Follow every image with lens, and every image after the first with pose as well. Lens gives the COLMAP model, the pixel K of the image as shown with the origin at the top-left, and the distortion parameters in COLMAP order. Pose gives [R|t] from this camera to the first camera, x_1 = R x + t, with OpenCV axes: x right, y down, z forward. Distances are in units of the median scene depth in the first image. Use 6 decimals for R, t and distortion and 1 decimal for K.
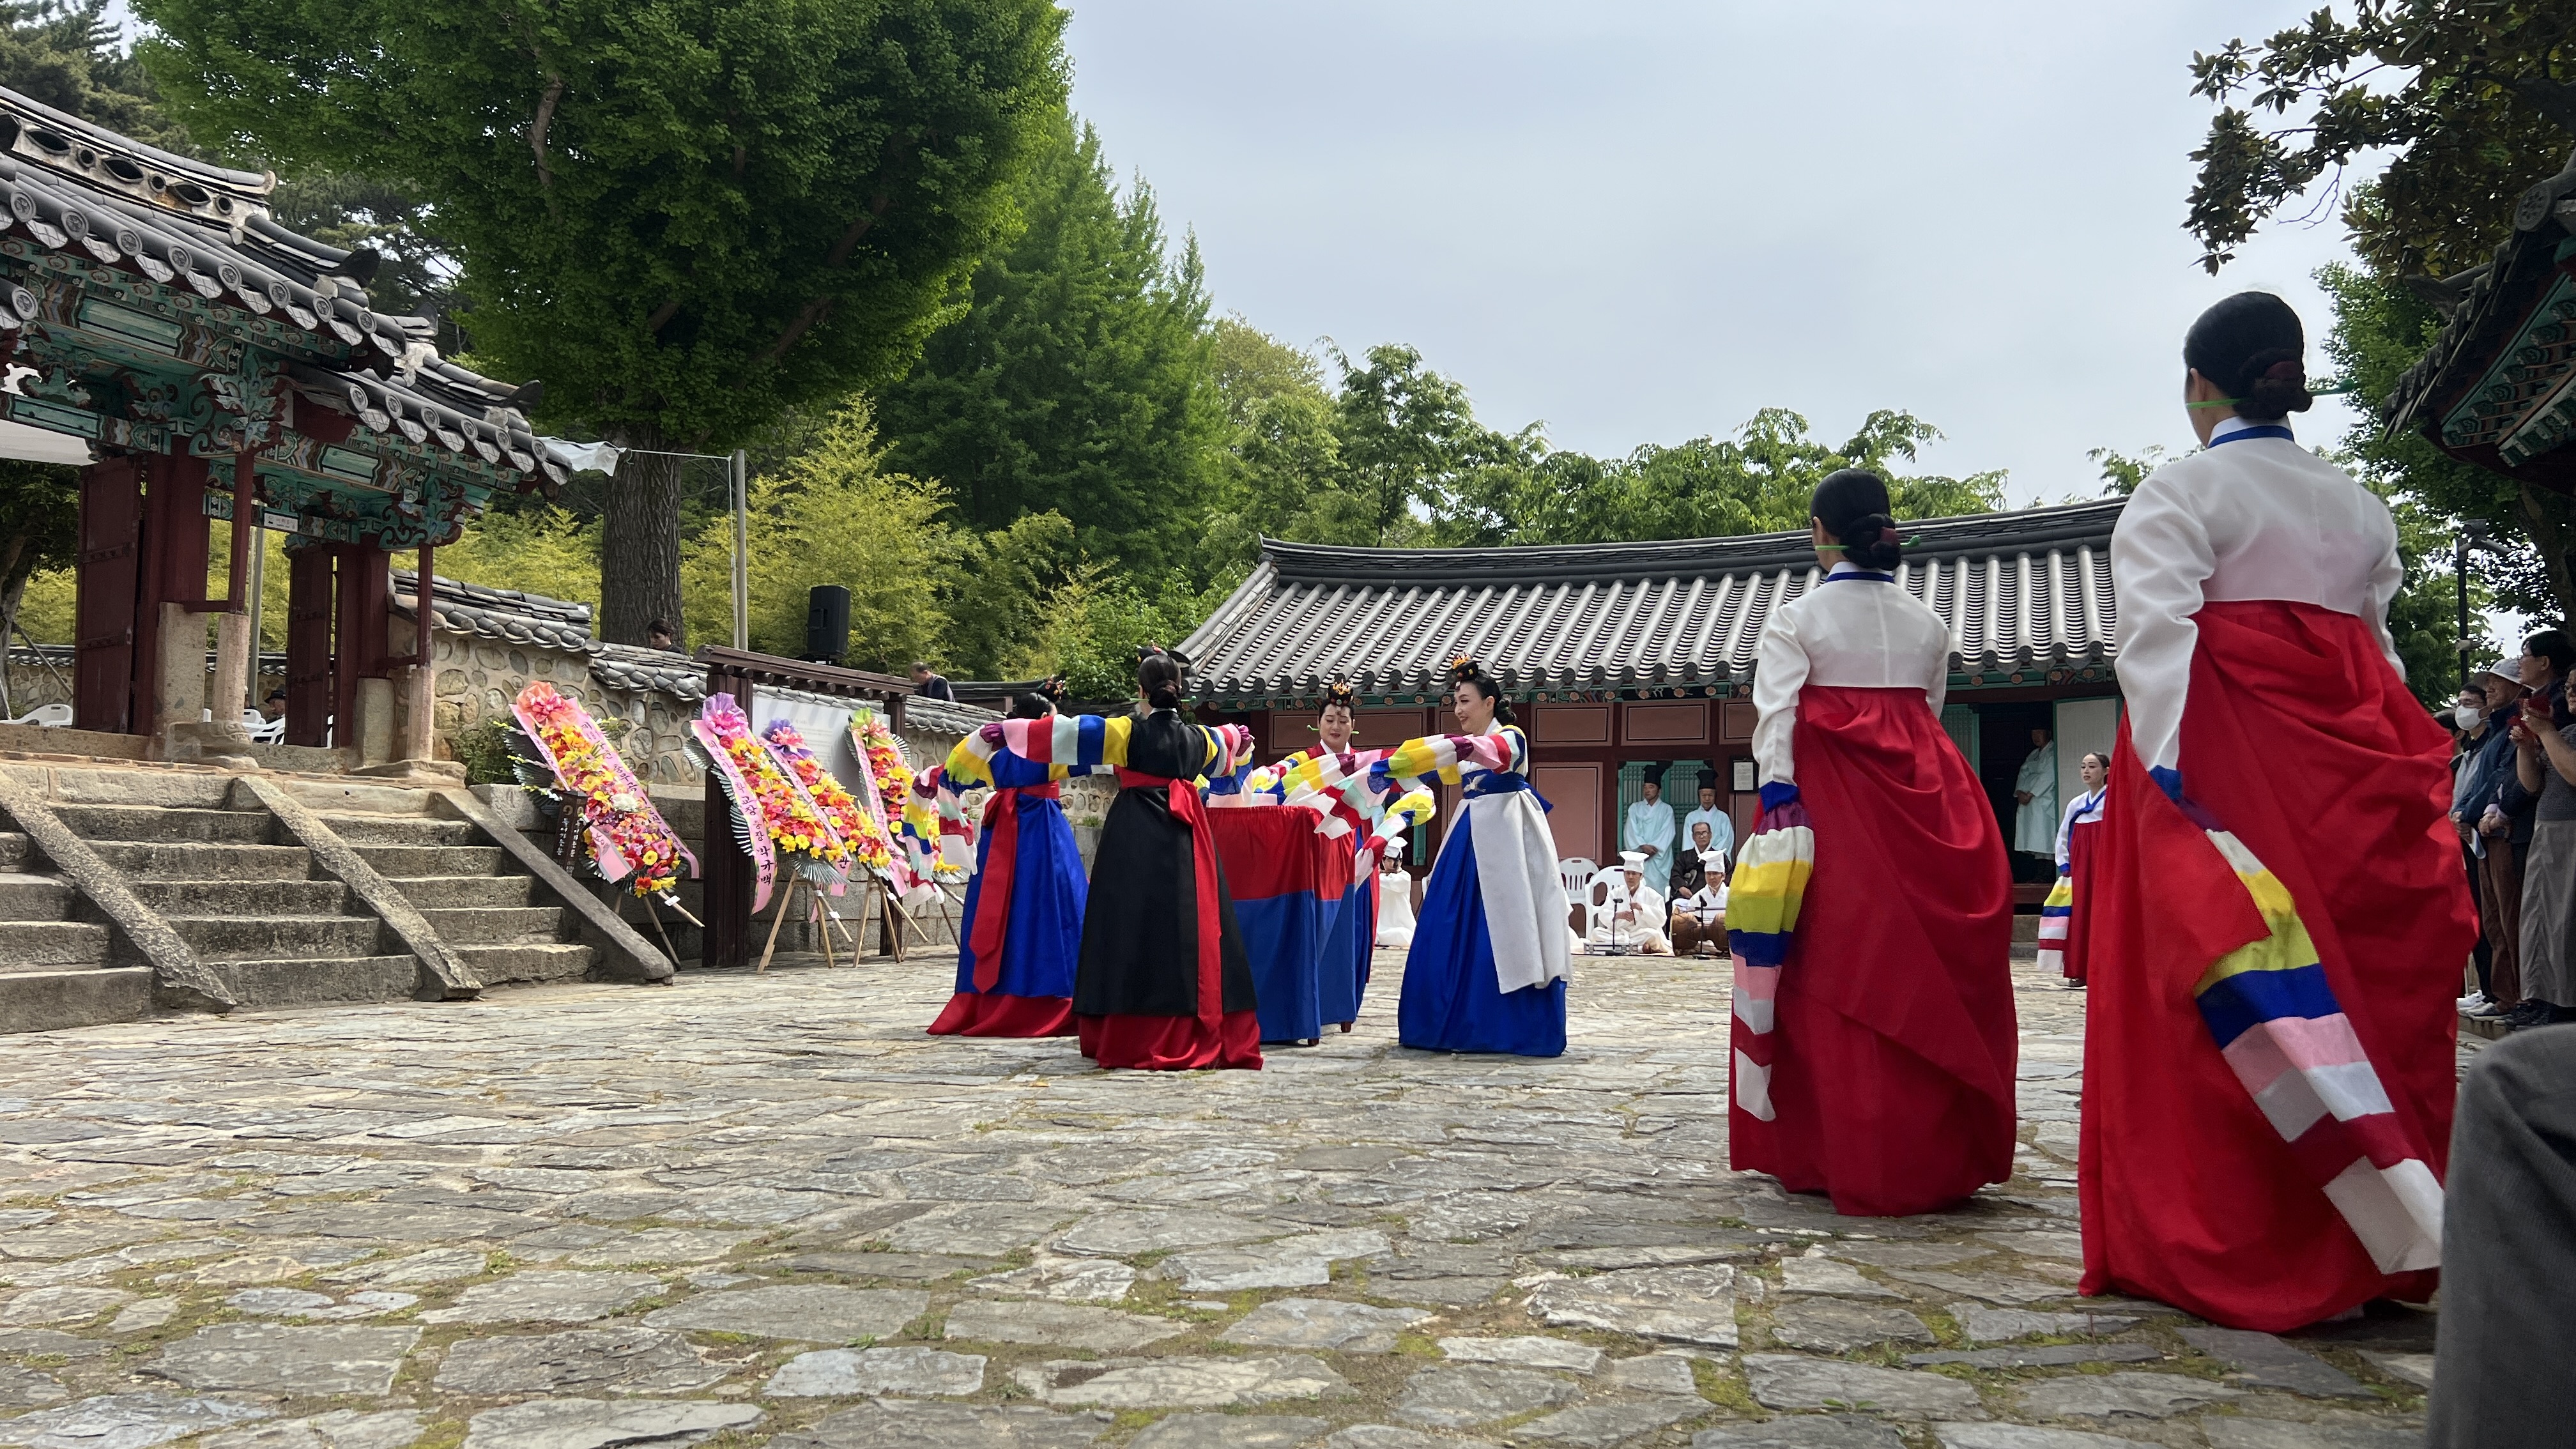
lens RADIAL K [[1938.7, 0, 1294.1], [0, 1938.7, 741.6], [0, 0, 1]] dist [0.058020, -0.060613]
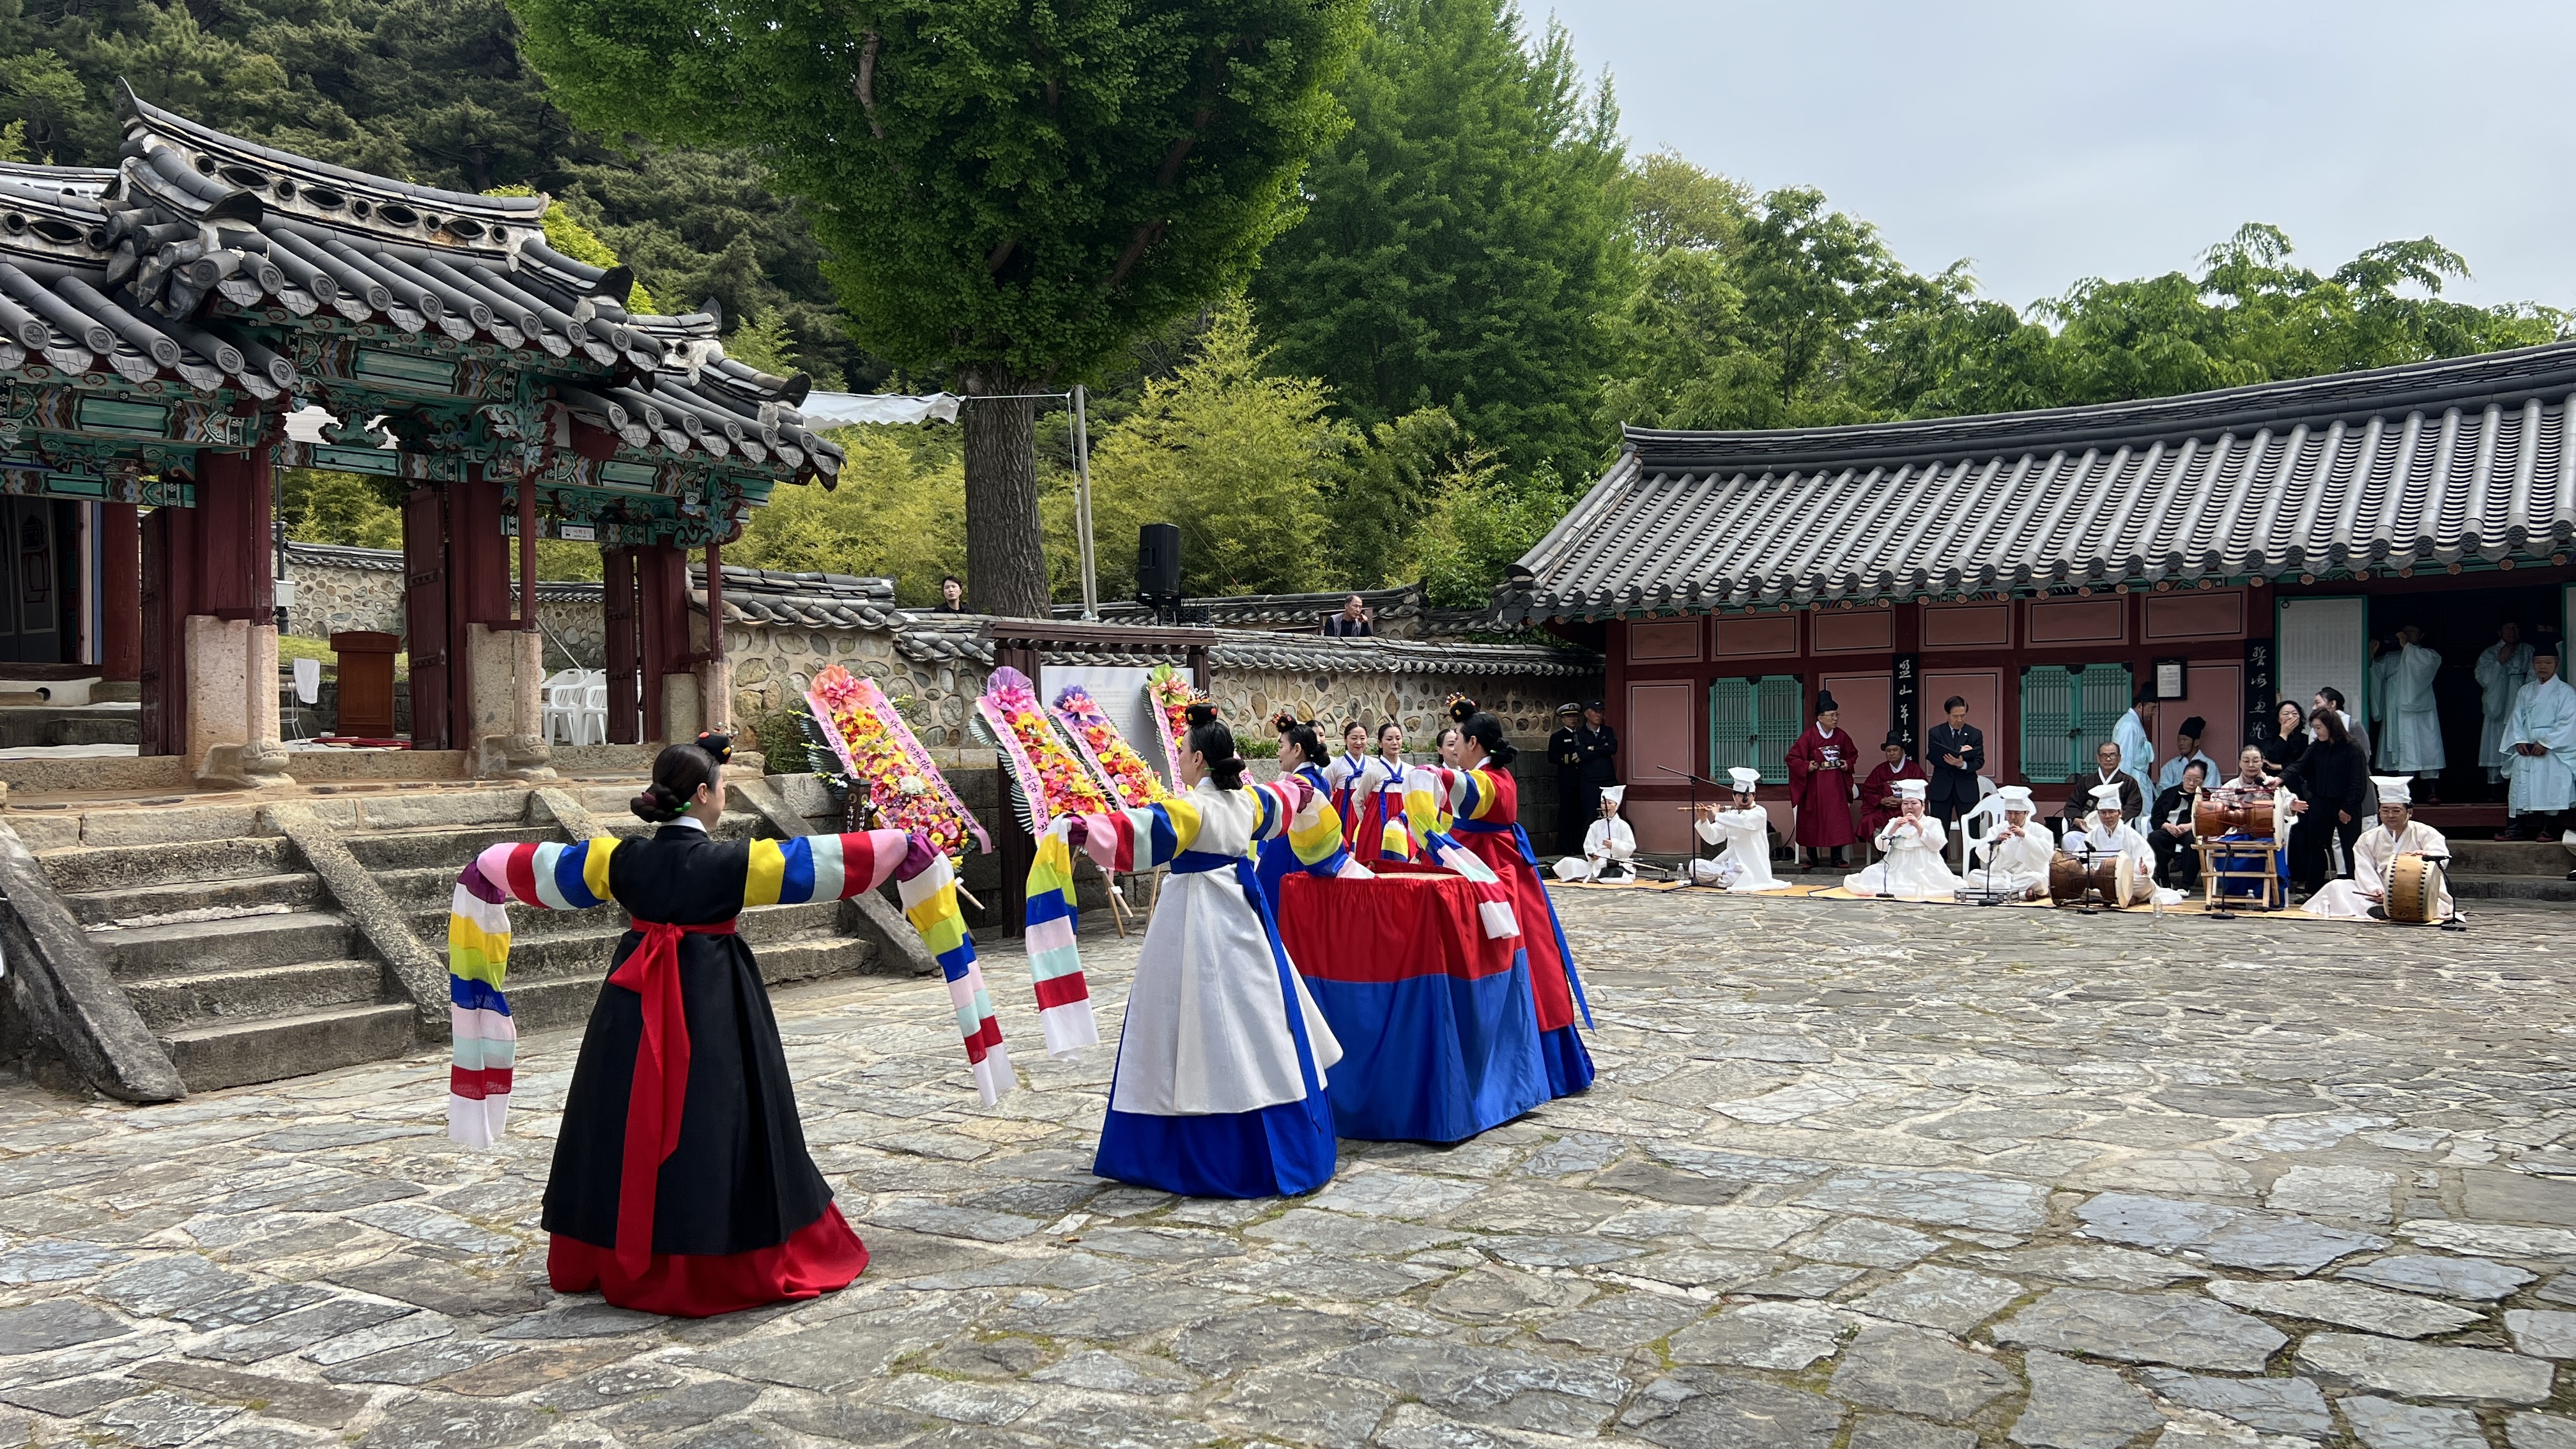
lens RADIAL K [[1941.1, 0, 1280.0], [0, 1941.1, 743.2], [0, 0, 1]] dist [0.037870, -0.030314]
pose [[0.967700, -0.023073, -0.251047, 0.094587], [0.043971, 0.995987, 0.077954, -0.059027], [0.248241, -0.086475, 0.964831, 0.072200]]
